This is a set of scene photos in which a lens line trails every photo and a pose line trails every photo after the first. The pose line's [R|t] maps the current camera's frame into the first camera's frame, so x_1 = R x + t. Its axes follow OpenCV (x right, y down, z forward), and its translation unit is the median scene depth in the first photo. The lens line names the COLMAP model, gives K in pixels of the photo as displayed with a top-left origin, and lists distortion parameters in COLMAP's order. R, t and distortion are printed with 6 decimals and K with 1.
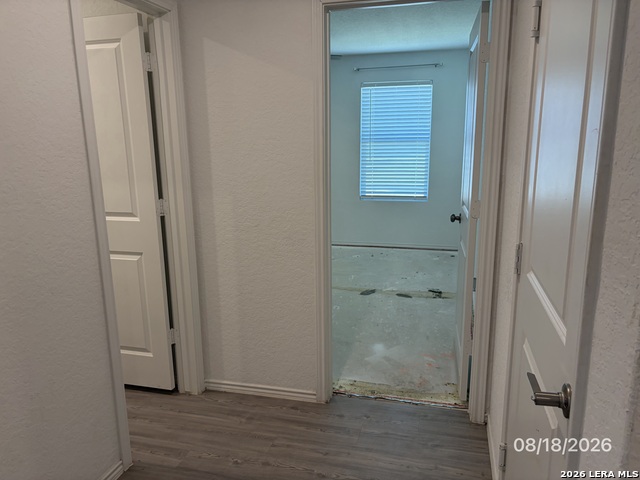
lens RADIAL K [[486.7, 0, 320.0], [0, 486.7, 240.0], [0, 0, 1]] dist [0.062940, -0.000713]
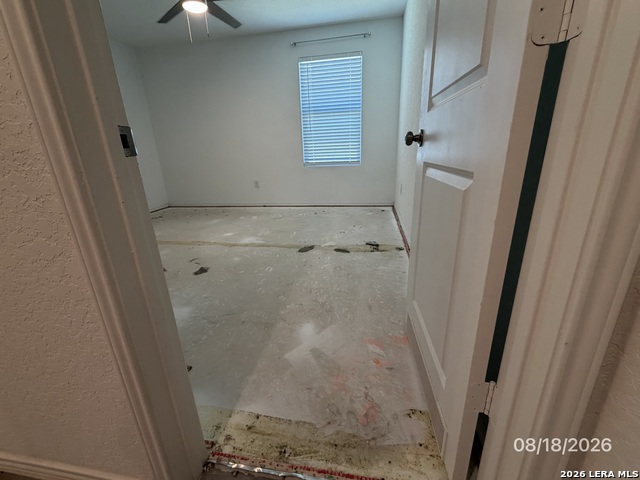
lens RADIAL K [[279.0, 0, 320.0], [0, 279.0, 240.0], [0, 0, 1]] dist [-0.001295, -0.000114]
pose [[0.995799, -0.052044, 0.075334, 0.086114], [0.043358, 0.992687, 0.112661, 0.027007], [-0.080646, -0.108921, 0.990774, 0.444385]]
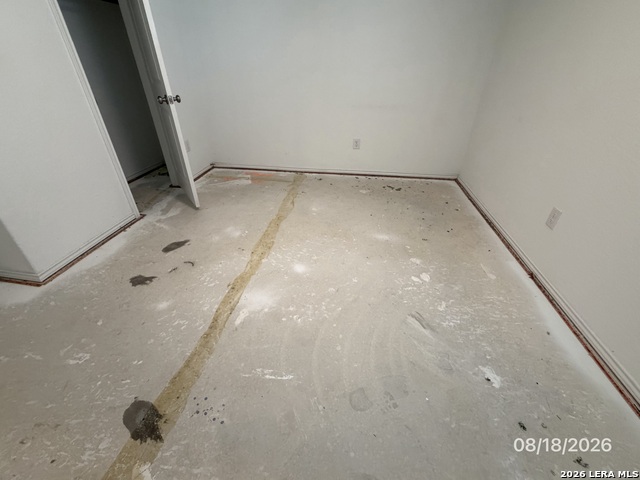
lens RADIAL K [[279.0, 0, 320.0], [0, 279.0, 240.0], [0, 0, 1]] dist [-0.001295, -0.000114]
pose [[0.116382, 0.541649, -0.832509, 0.230272], [-0.208150, 0.832893, 0.512800, -0.166545], [0.971148, 0.113606, 0.209677, 1.096693]]
